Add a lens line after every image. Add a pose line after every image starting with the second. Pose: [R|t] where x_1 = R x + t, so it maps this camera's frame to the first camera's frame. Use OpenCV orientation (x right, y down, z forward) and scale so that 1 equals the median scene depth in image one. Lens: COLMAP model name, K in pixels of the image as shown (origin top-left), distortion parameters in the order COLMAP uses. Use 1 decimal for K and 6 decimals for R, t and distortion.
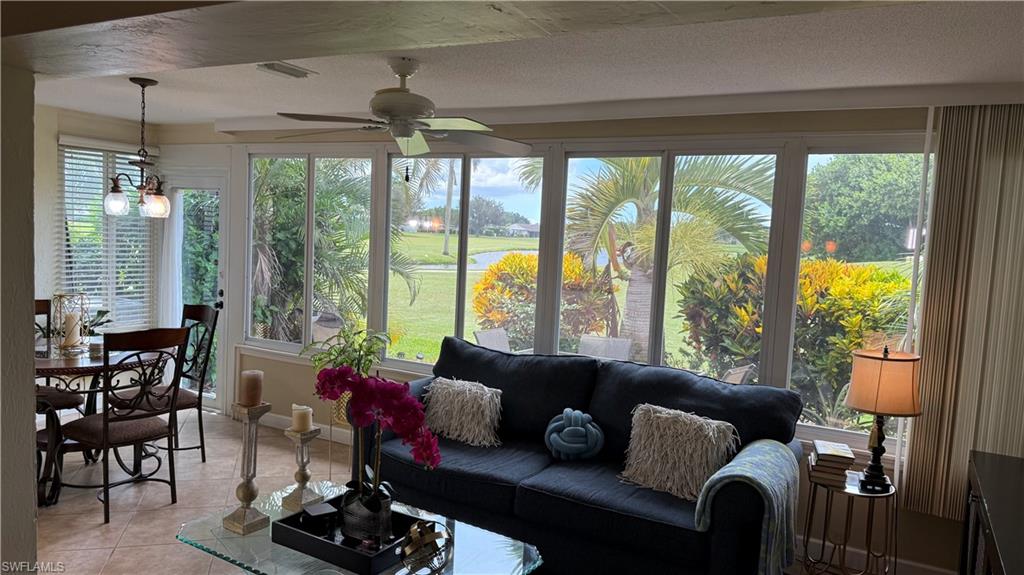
lens RADIAL K [[723.4, 0, 515.3], [0, 723.4, 291.3], [0, 0, 1]] dist [0.127298, -0.216140]
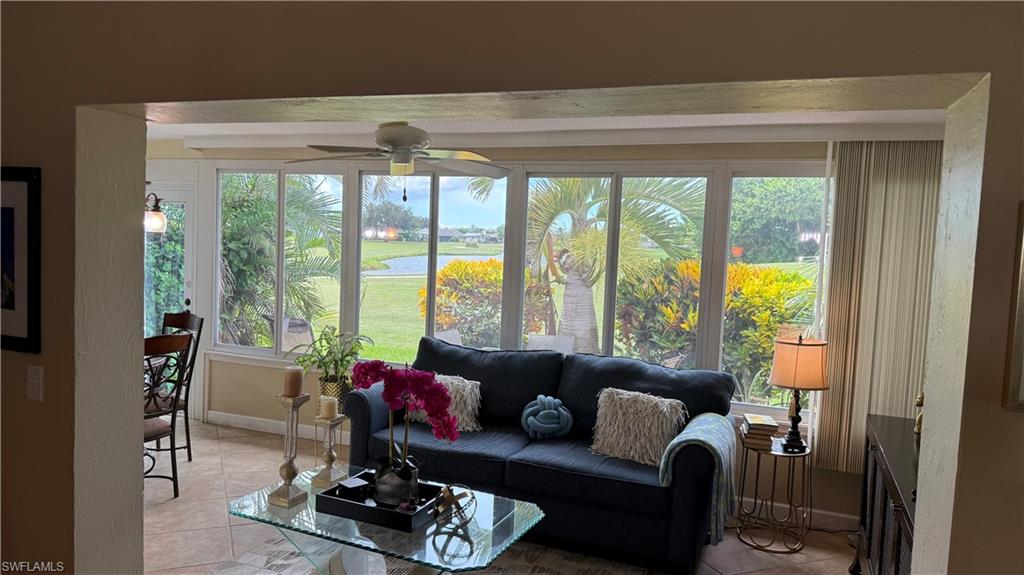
lens RADIAL K [[726.0, 0, 512.9], [0, 726.0, 286.4], [0, 0, 1]] dist [0.148669, -0.245419]
pose [[0.992109, -0.015350, 0.124437, -0.119018], [0.016899, 0.999792, -0.011407, -0.000190], [-0.124236, 0.013420, 0.992162, -0.160171]]
